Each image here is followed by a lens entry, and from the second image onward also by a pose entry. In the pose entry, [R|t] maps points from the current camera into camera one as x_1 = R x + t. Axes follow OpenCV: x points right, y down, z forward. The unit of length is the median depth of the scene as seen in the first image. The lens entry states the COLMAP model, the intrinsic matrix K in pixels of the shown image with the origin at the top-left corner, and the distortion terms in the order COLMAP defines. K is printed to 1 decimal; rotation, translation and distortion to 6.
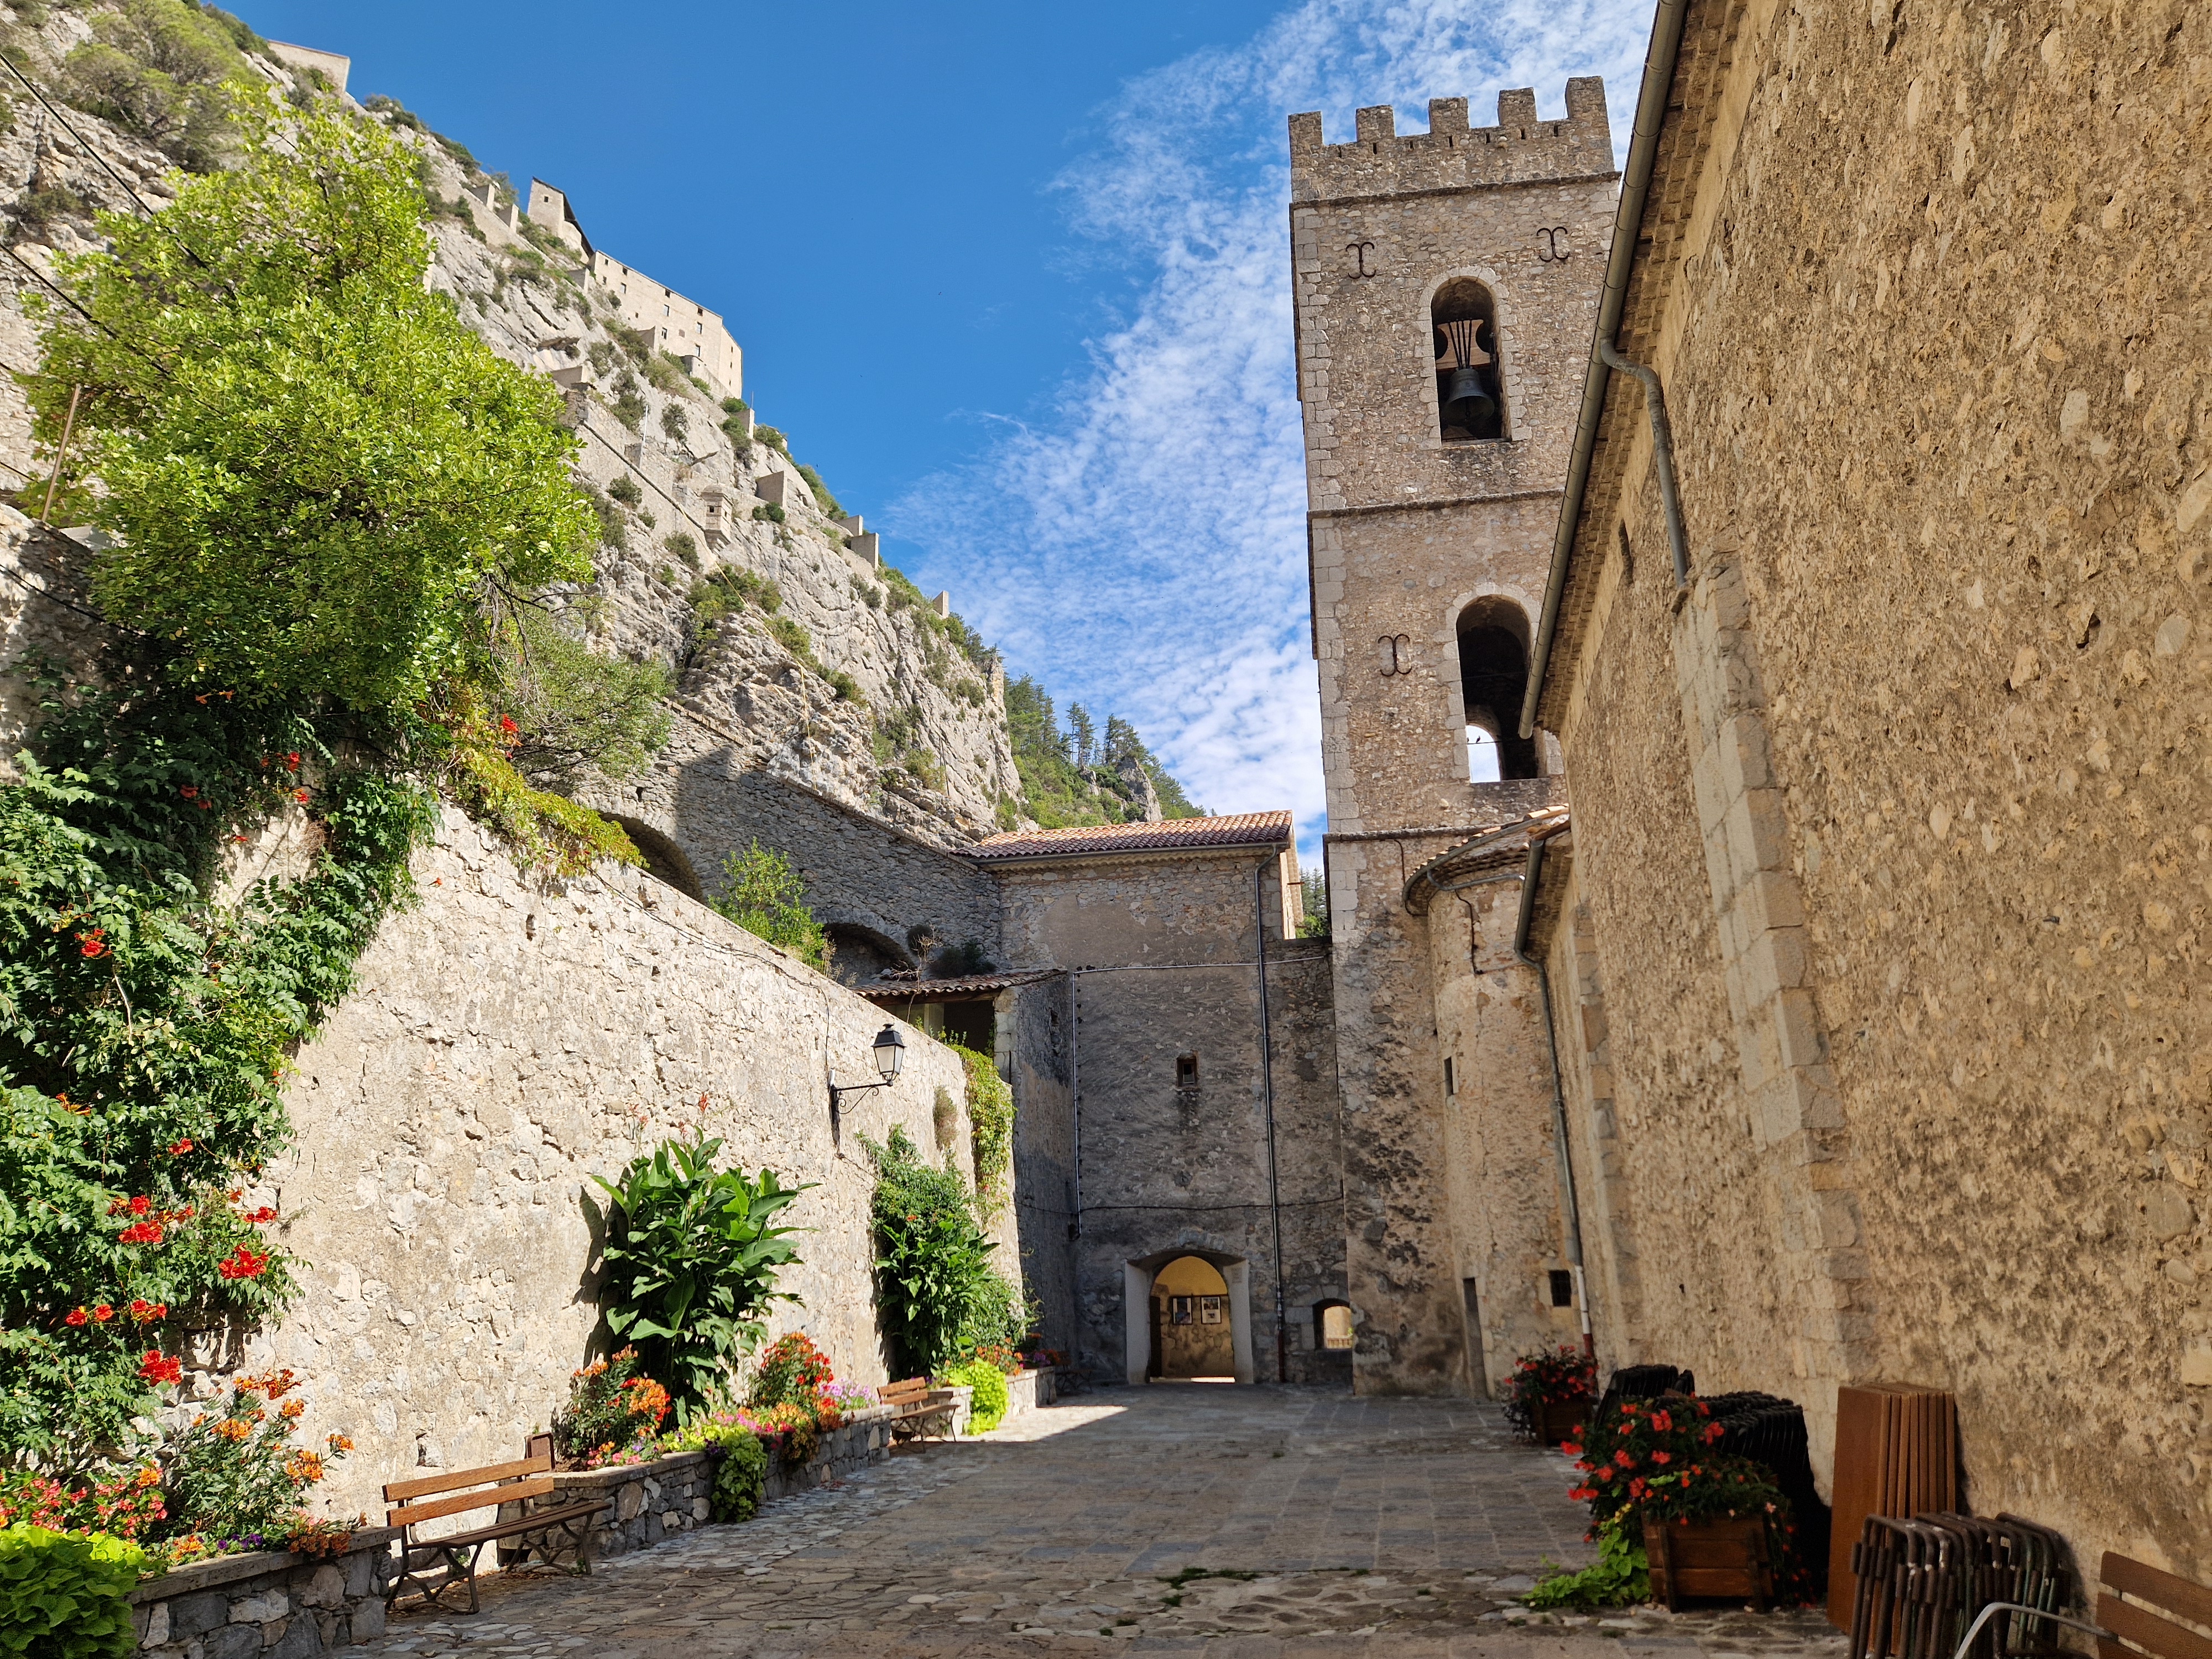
lens RADIAL K [[1448.5, 0, 1106.0], [0, 1448.5, 829.5], [0, 0, 1]] dist [0.062553, -0.001647]
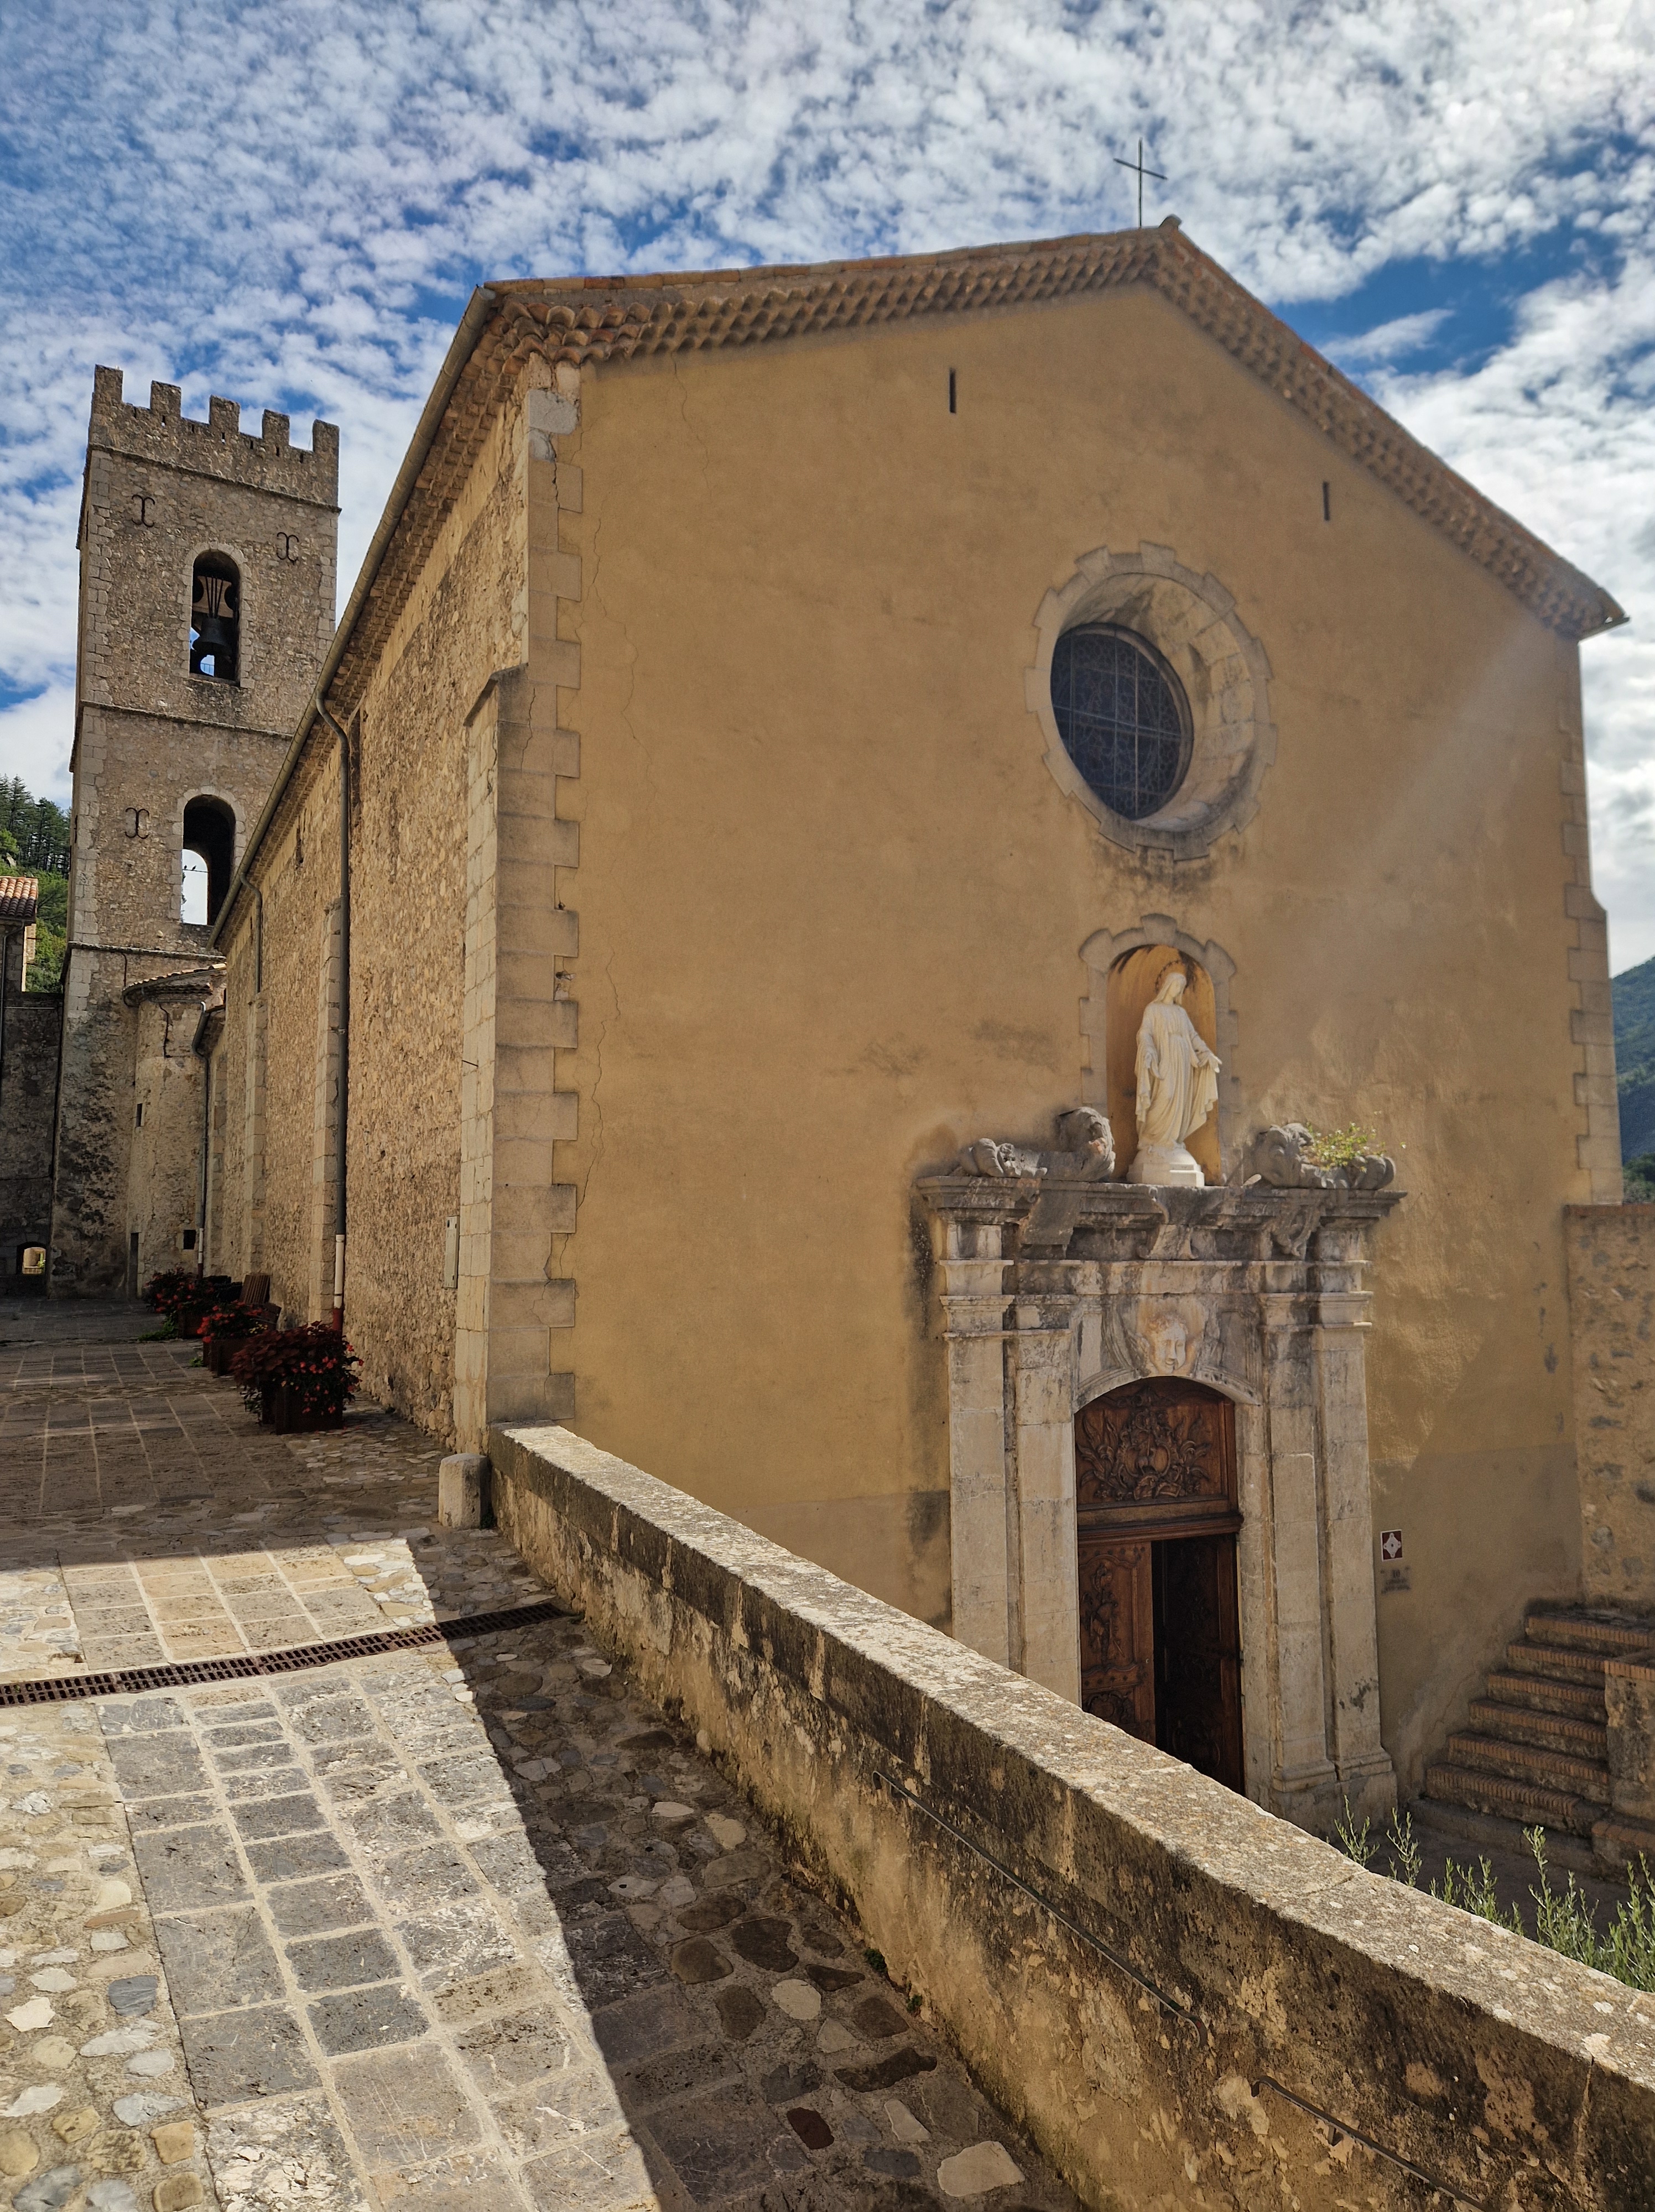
lens RADIAL K [[1478.8, 0, 805.3], [0, 1478.8, 1120.9], [0, 0, 1]] dist [0.081808, -0.072693]
pose [[0.796424, 0.064205, 0.601321, -0.165529], [-0.202427, 0.965290, 0.165039, -0.233466], [-0.569852, -0.253165, 0.781777, -0.682320]]
